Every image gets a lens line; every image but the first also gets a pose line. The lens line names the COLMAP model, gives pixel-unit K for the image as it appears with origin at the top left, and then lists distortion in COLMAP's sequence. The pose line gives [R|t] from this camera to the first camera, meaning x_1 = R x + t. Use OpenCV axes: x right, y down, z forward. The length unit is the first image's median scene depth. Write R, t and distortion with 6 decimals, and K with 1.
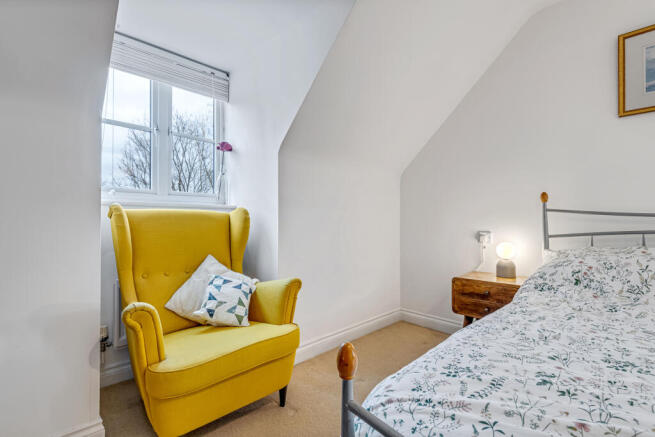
lens RADIAL K [[300.1, 0, 328.3], [0, 300.1, 219.3], [0, 0, 1]] dist [-0.005150, -0.002148]
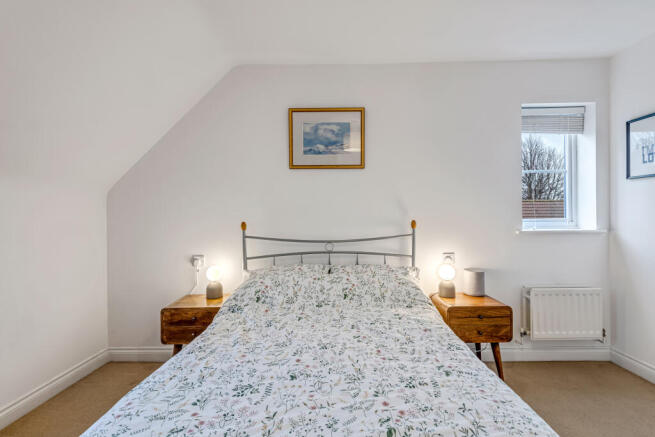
lens RADIAL K [[300.1, 0, 329.1], [0, 300.1, 218.1], [0, 0, 1]] dist [-0.005150, -0.002148]
pose [[0.713338, -0.014900, 0.700662, 0.126667], [0.003992, 0.999844, 0.017199, -0.127433], [-0.700809, -0.009472, 0.713286, -0.098703]]
